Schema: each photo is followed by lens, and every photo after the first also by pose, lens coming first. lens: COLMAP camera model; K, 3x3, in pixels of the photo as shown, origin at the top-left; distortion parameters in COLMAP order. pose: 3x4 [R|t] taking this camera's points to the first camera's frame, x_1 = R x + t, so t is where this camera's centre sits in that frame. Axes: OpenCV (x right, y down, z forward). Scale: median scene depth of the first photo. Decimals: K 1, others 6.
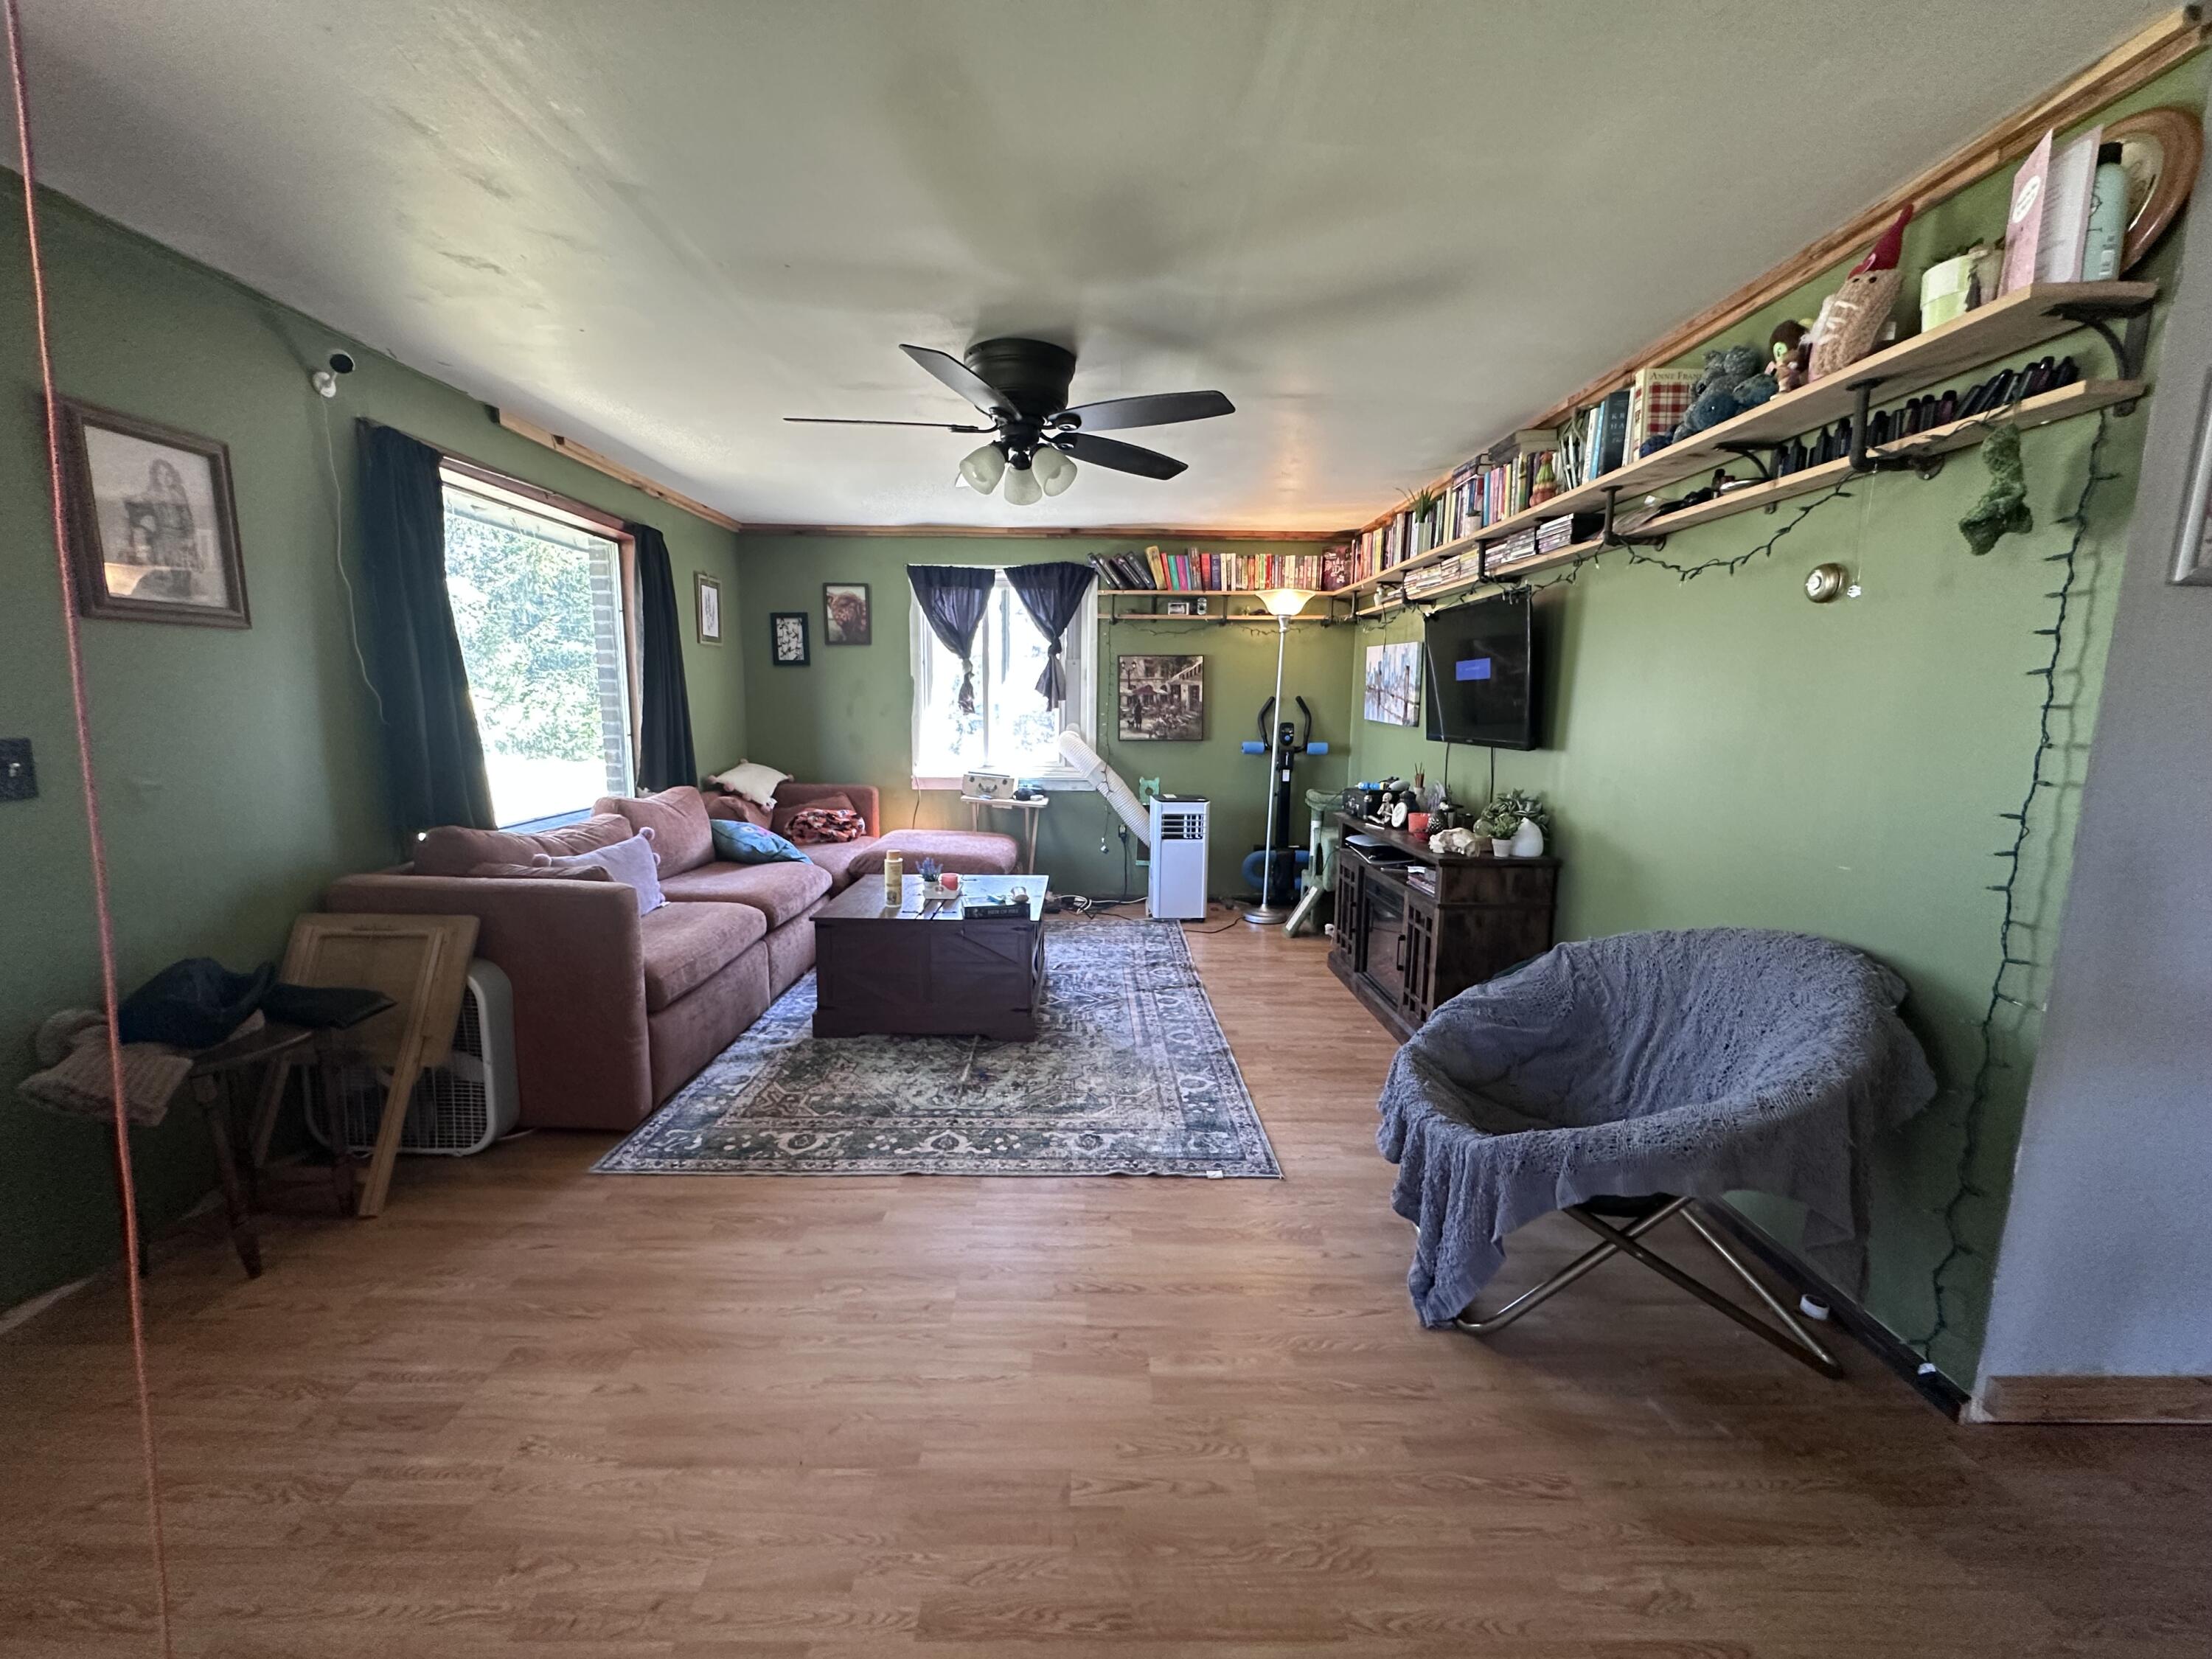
lens RADIAL K [[889.6, 0, 1106.1], [0, 889.6, 828.3], [0, 0, 1]] dist [-0.002520, 0.000106]
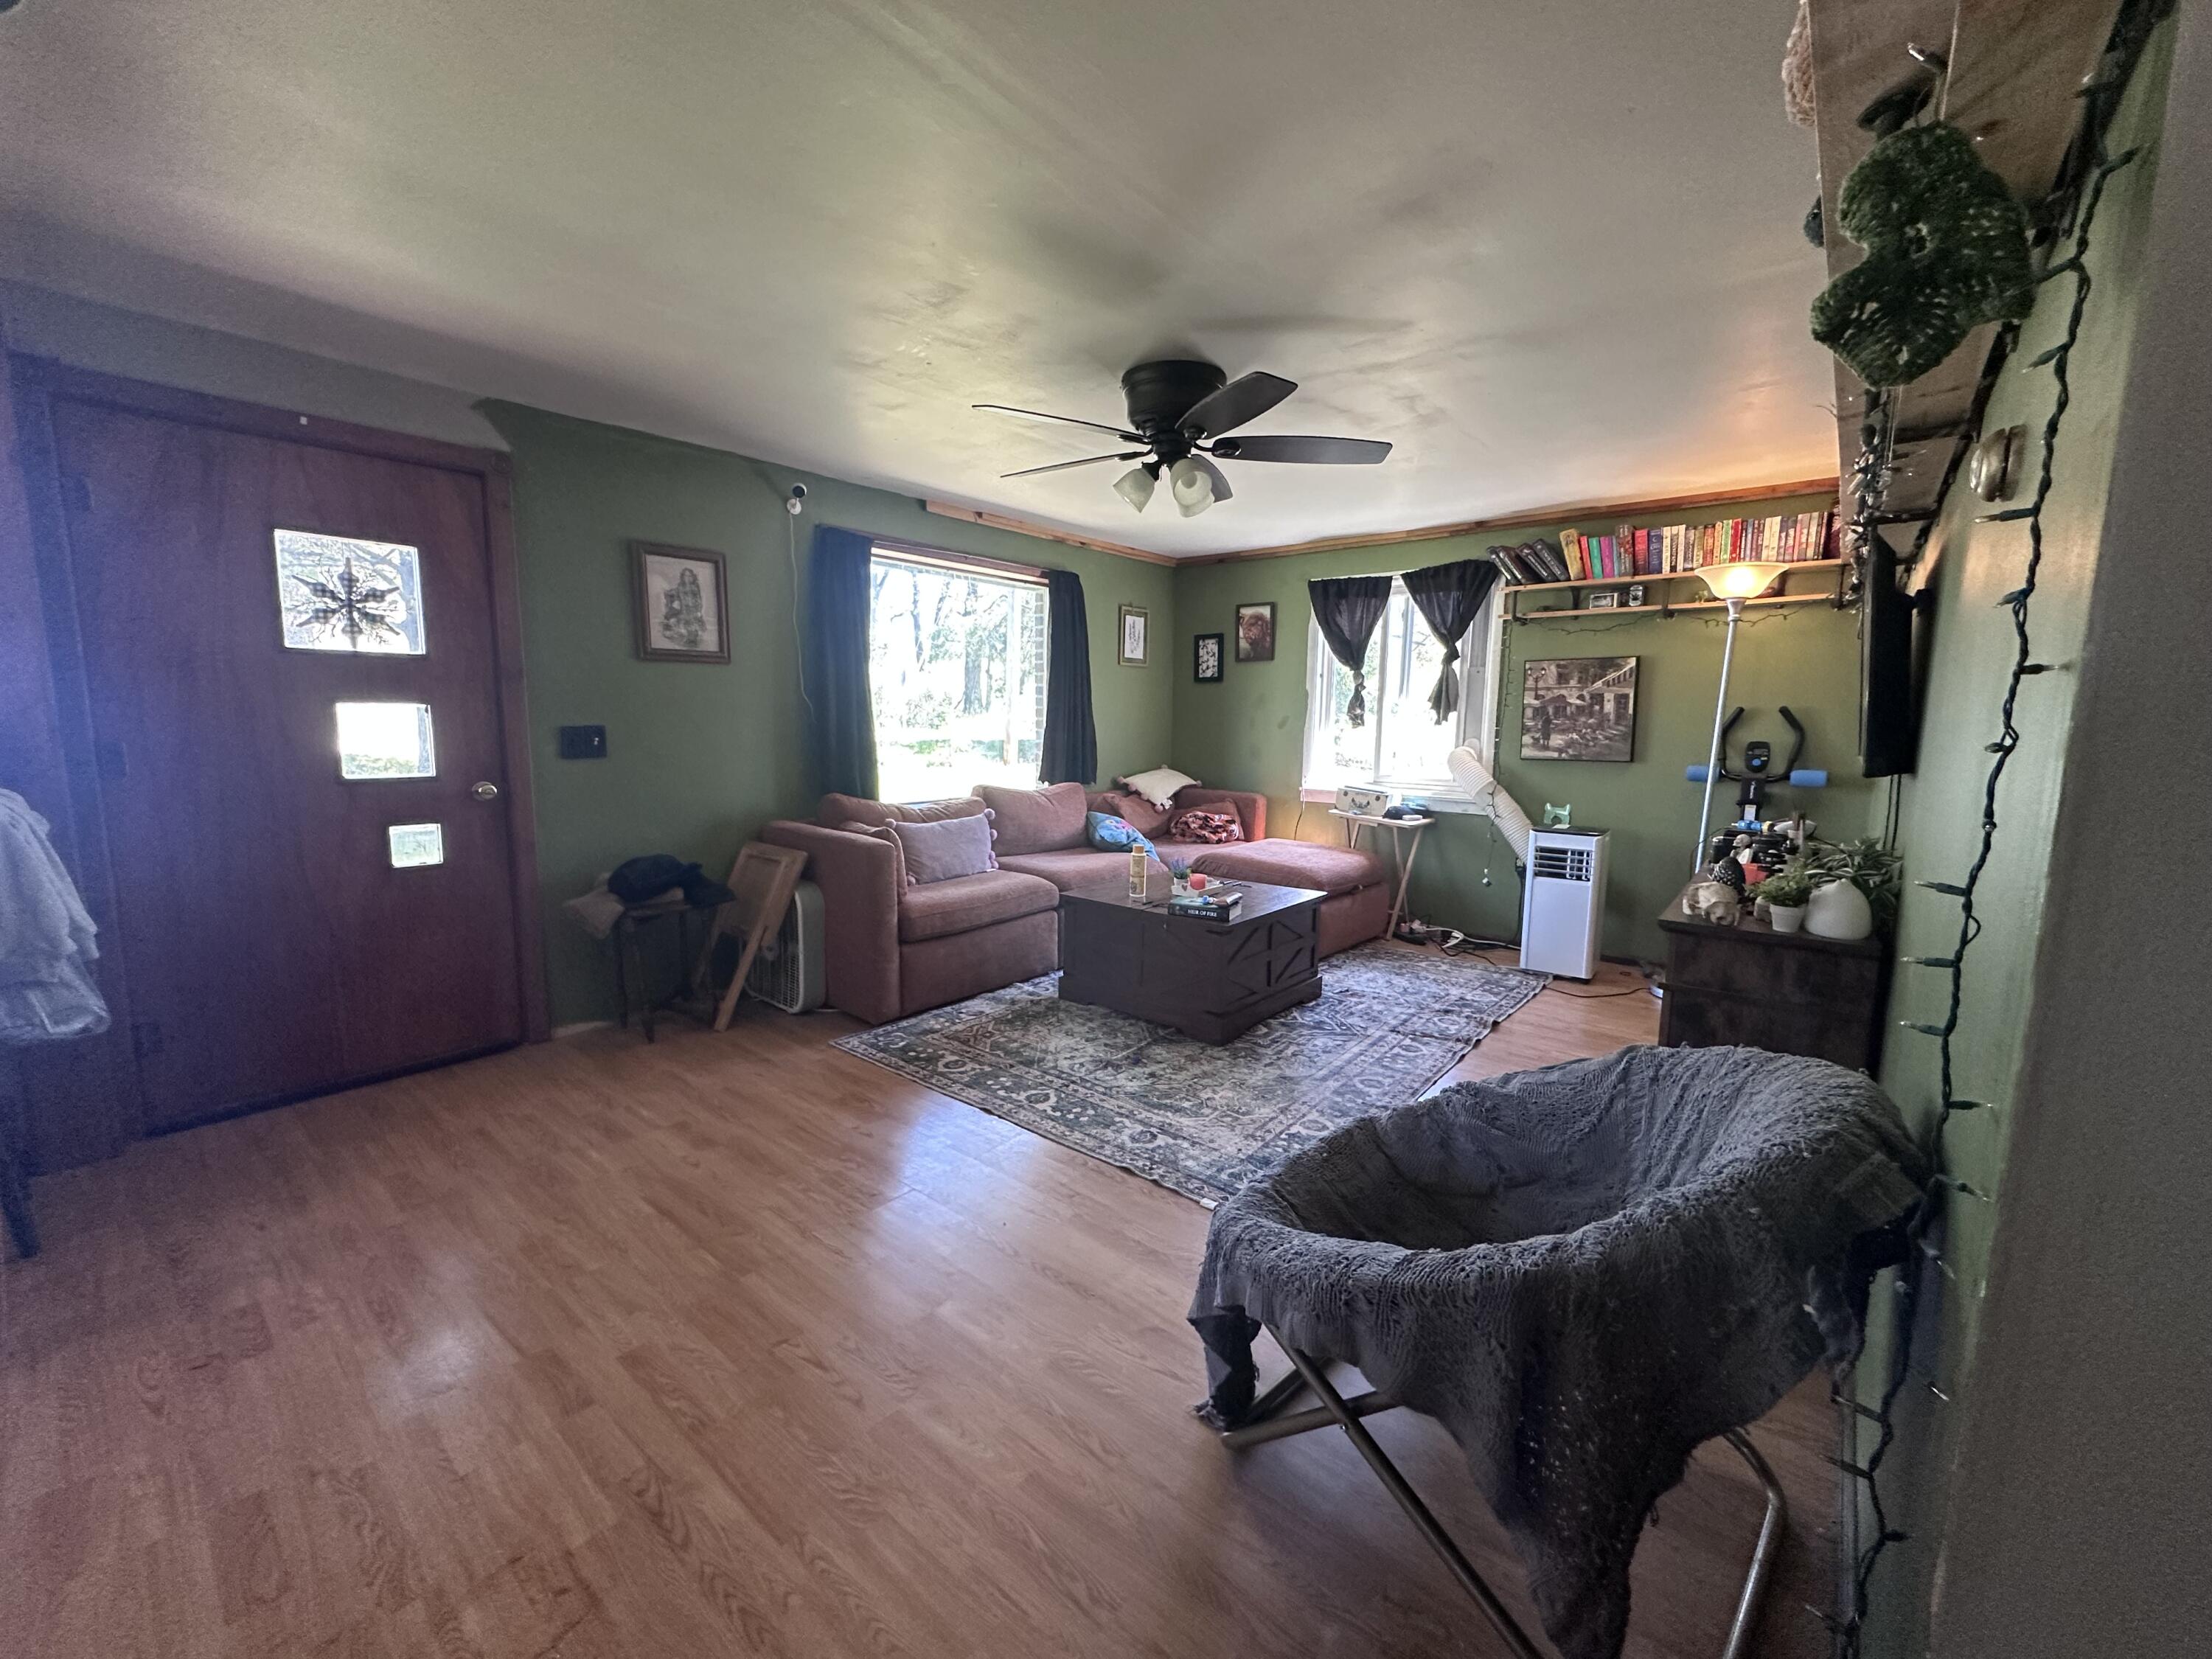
lens RADIAL K [[889.6, 0, 1106.7], [0, 889.6, 828.9], [0, 0, 1]] dist [-0.002520, 0.000106]
pose [[0.759253, 0.081312, -0.645696, 0.411812], [-0.096421, 0.995269, 0.011954, -0.004024], [0.643613, 0.053183, 0.763501, 0.128592]]
